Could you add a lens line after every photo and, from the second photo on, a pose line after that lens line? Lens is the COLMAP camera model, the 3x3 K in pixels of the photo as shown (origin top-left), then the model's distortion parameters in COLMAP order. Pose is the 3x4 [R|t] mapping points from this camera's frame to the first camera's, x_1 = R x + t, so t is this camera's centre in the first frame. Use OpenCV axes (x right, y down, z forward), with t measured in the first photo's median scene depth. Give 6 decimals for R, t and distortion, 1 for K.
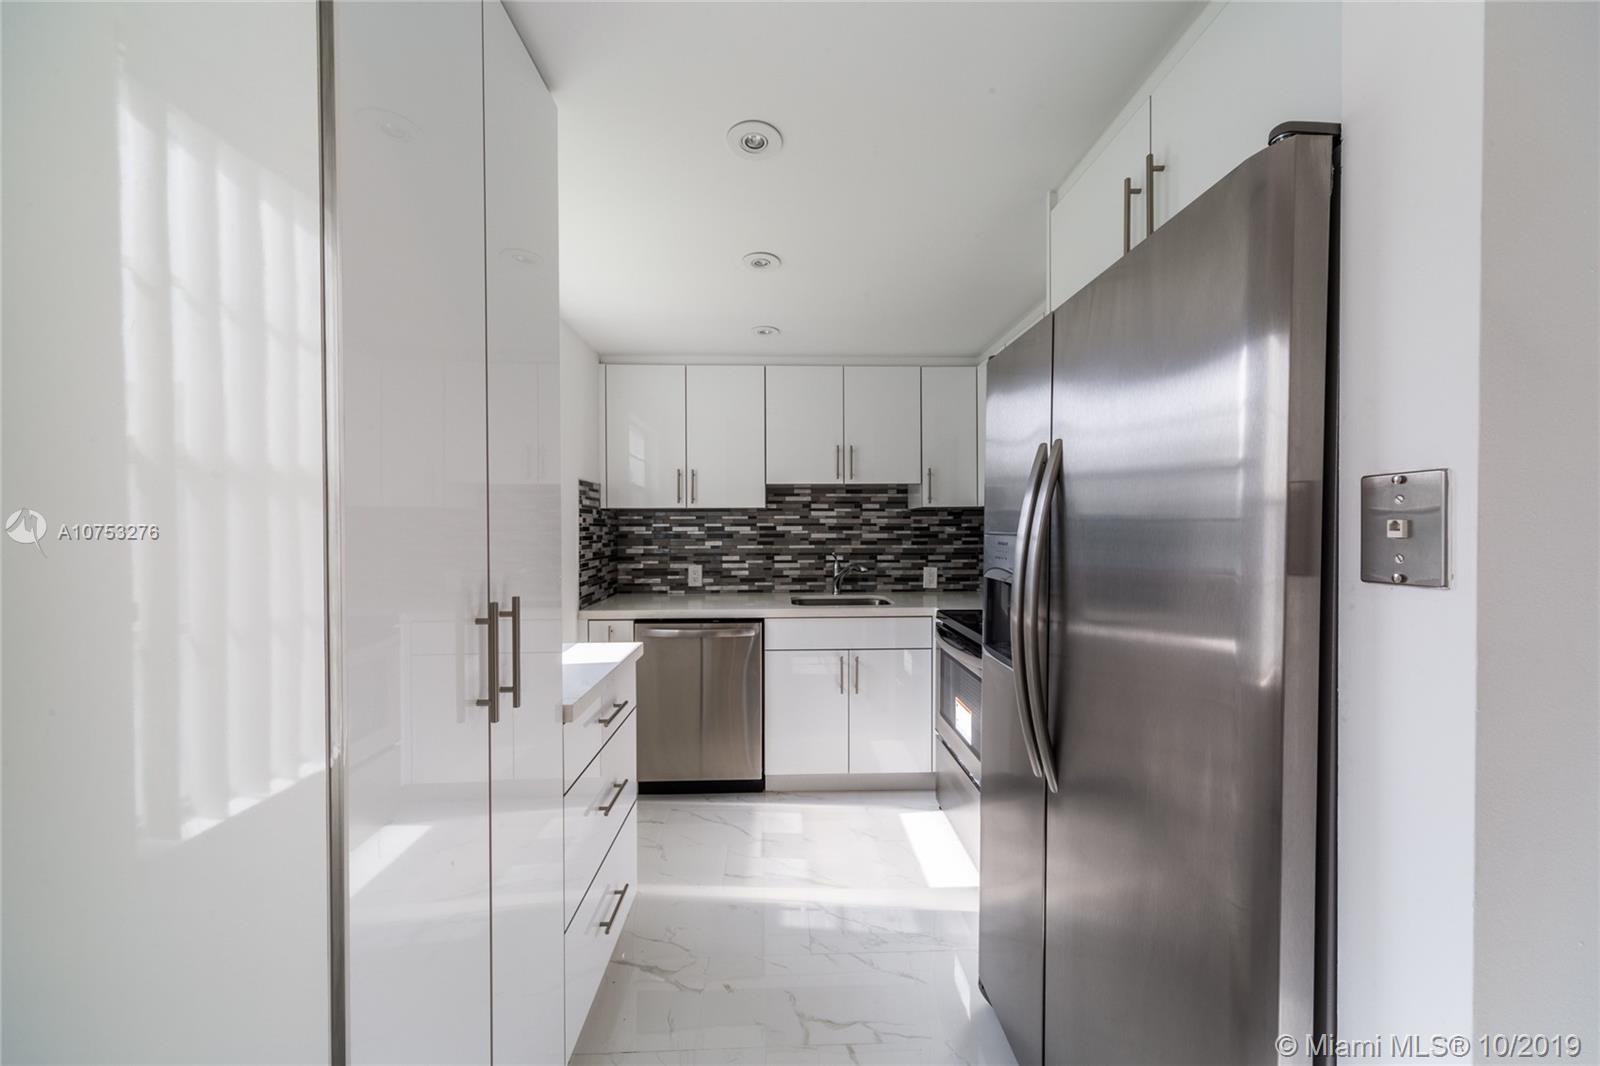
lens RADIAL K [[563.3, 0, 800.4], [0, 563.3, 533.9], [0, 0, 1]] dist [0.001844, -0.000223]
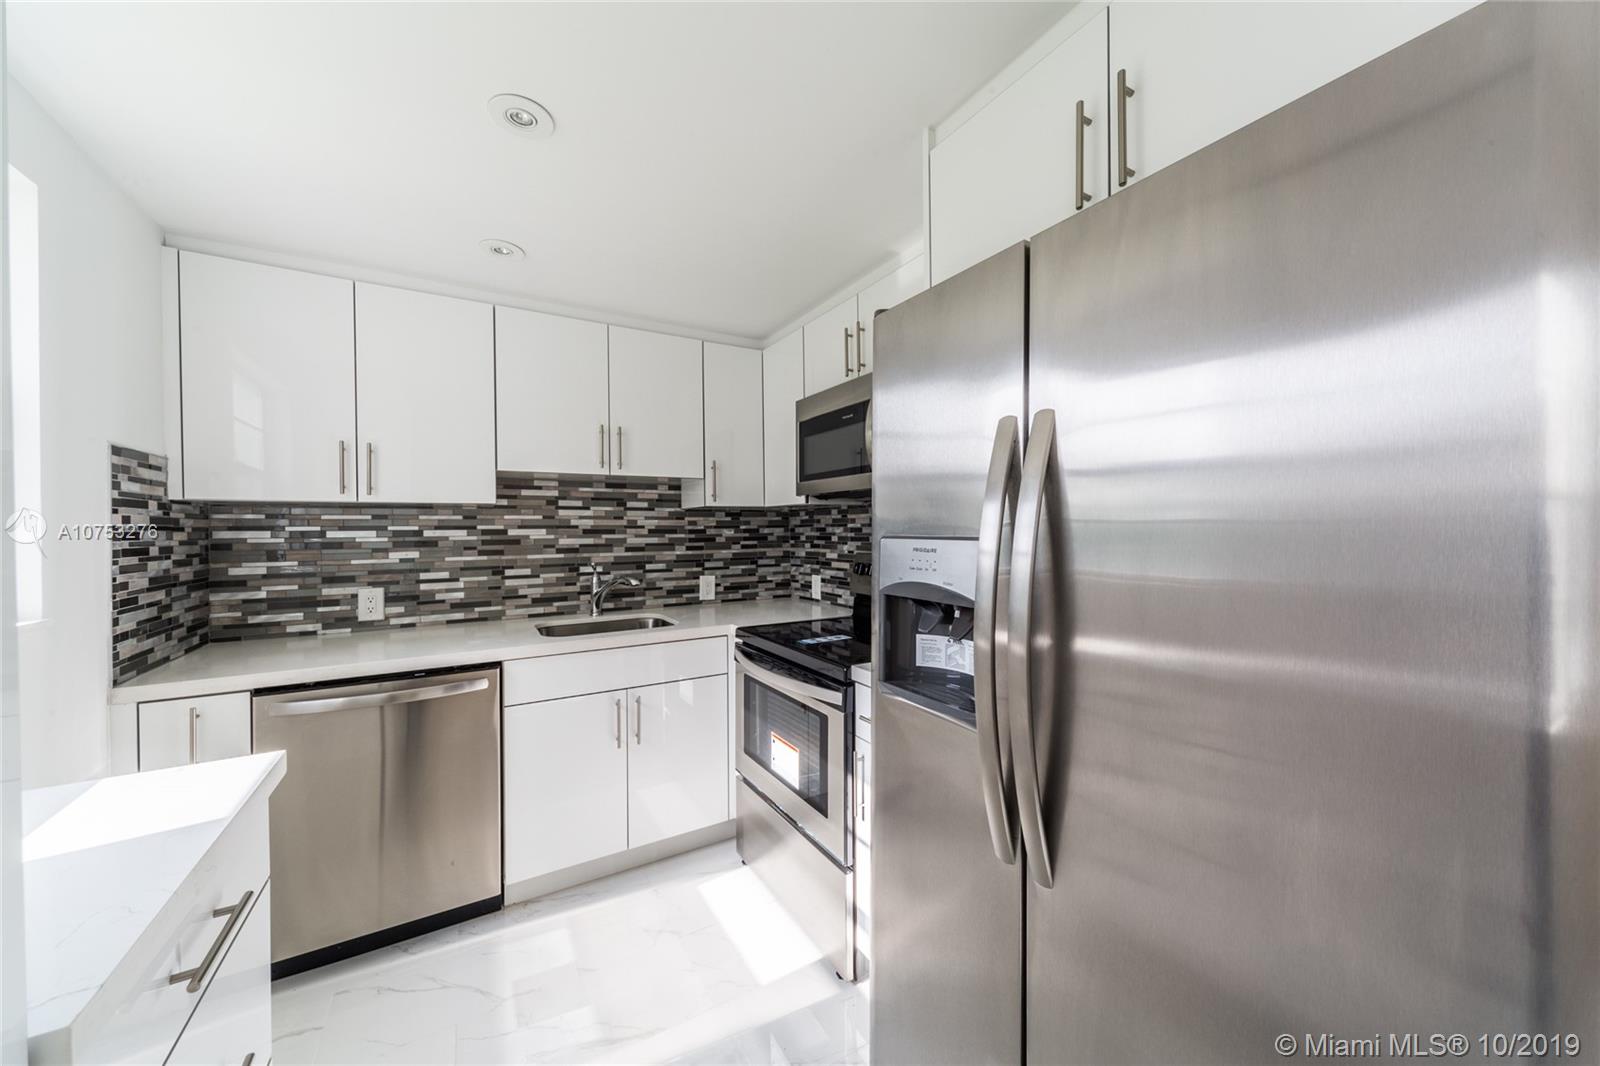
lens RADIAL K [[563.3, 0, 801.8], [0, 563.3, 533.1], [0, 0, 1]] dist [0.001844, -0.000223]
pose [[0.875610, -0.007905, 0.482954, -0.069397], [0.011195, 0.999930, -0.003931, -0.001833], [-0.482889, 0.008849, 0.875637, 0.190737]]
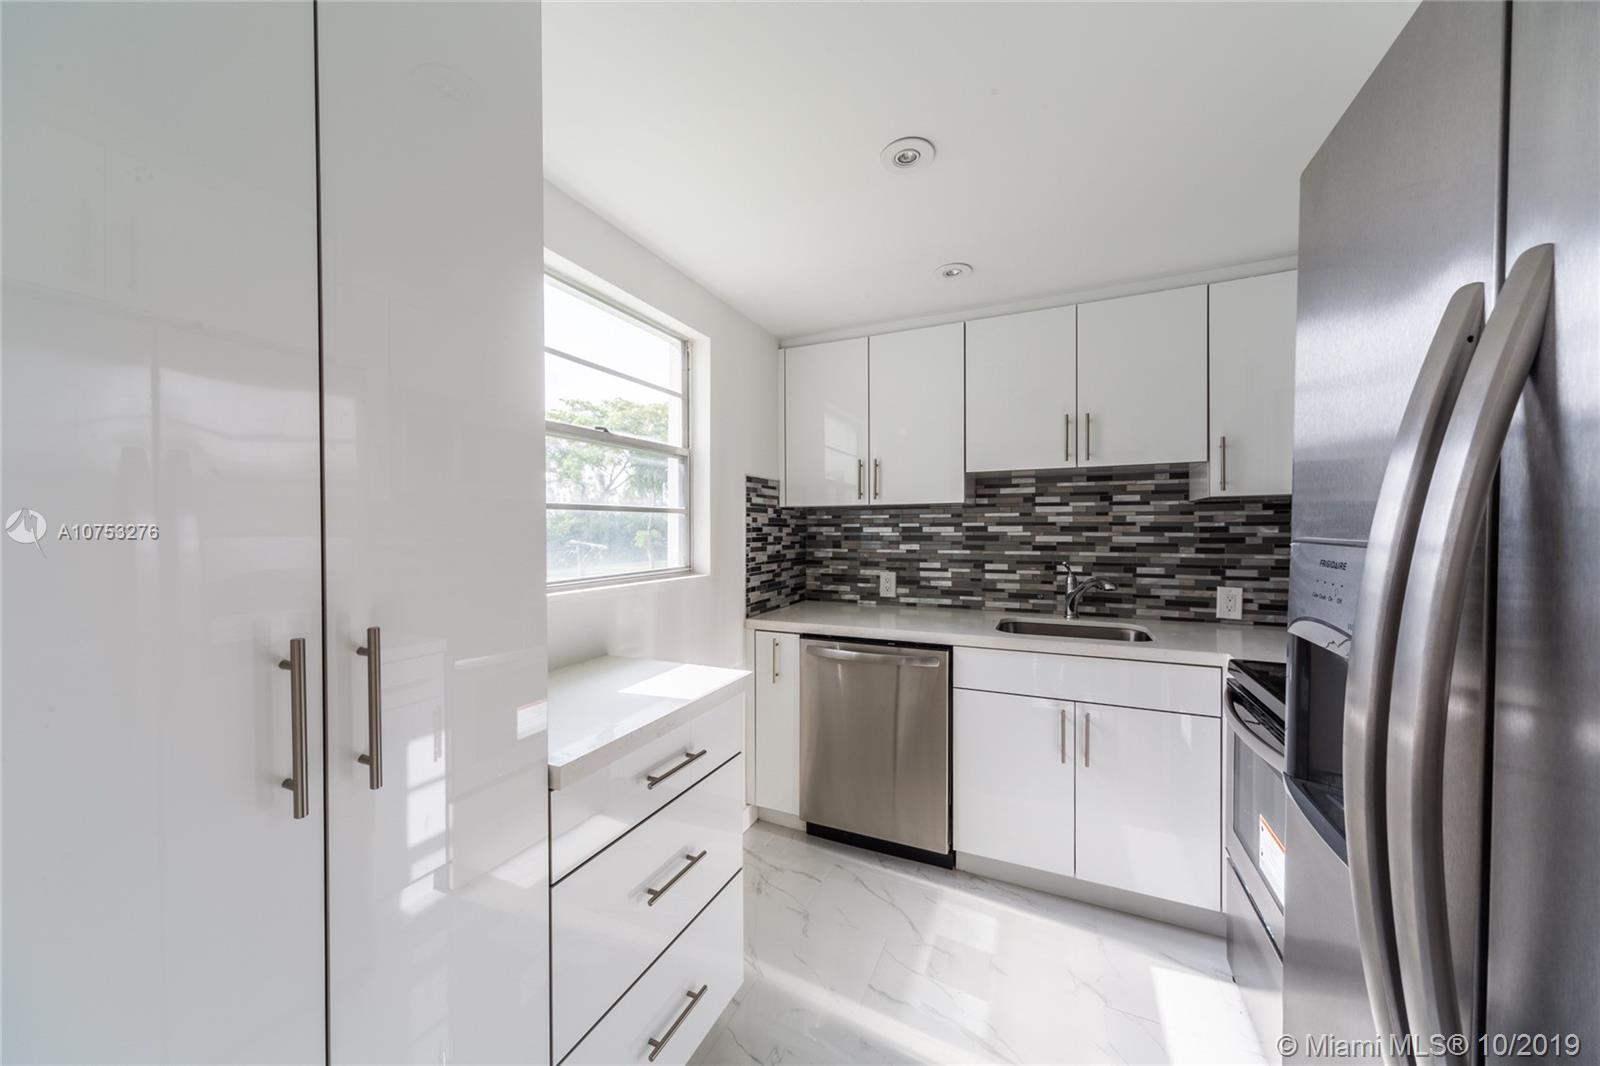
lens RADIAL K [[563.3, 0, 800.9], [0, 563.3, 532.8], [0, 0, 1]] dist [0.001844, -0.000223]
pose [[0.893373, 0.003170, -0.449305, 0.087777], [-0.004644, 0.999987, -0.002179, -0.001599], [0.449292, 0.004034, 0.893376, 0.200705]]
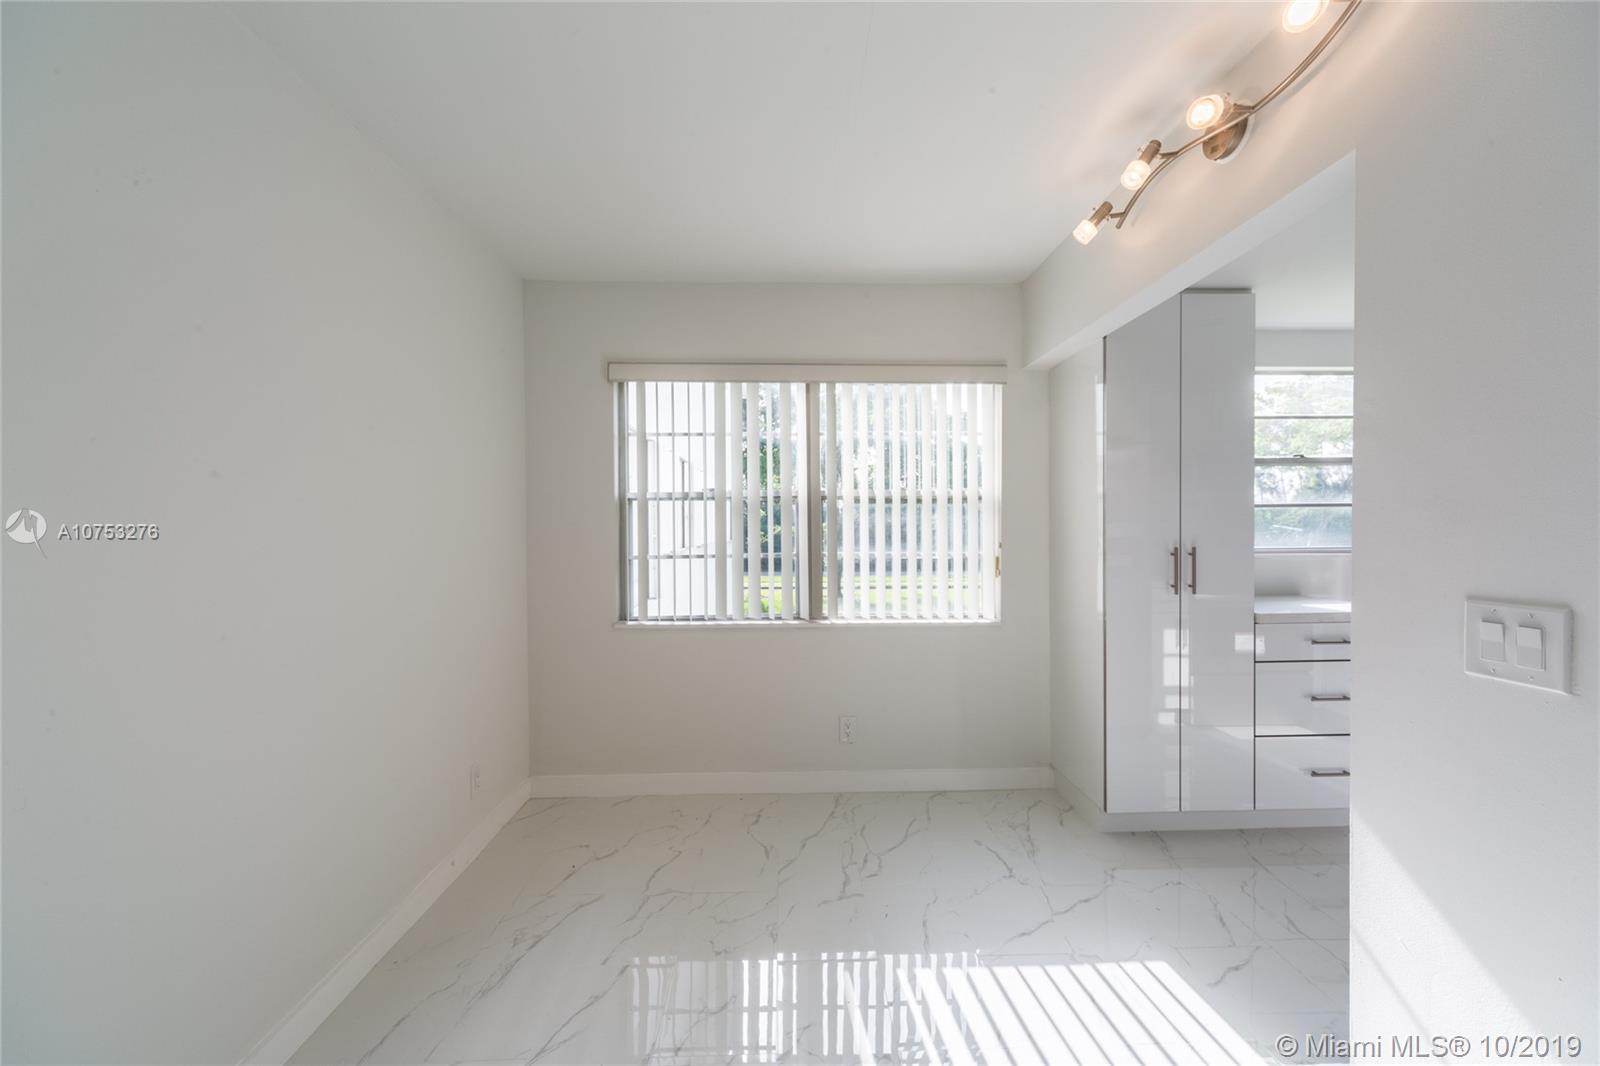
lens RADIAL K [[563.3, 0, 802.2], [0, 563.3, 529.5], [0, 0, 1]] dist [0.001844, -0.000223]
pose [[-0.001154, 0.011815, -0.999930, 0.595597], [-0.004156, 0.999922, 0.011820, 0.005886], [0.999991, 0.004170, -0.001105, -0.202517]]
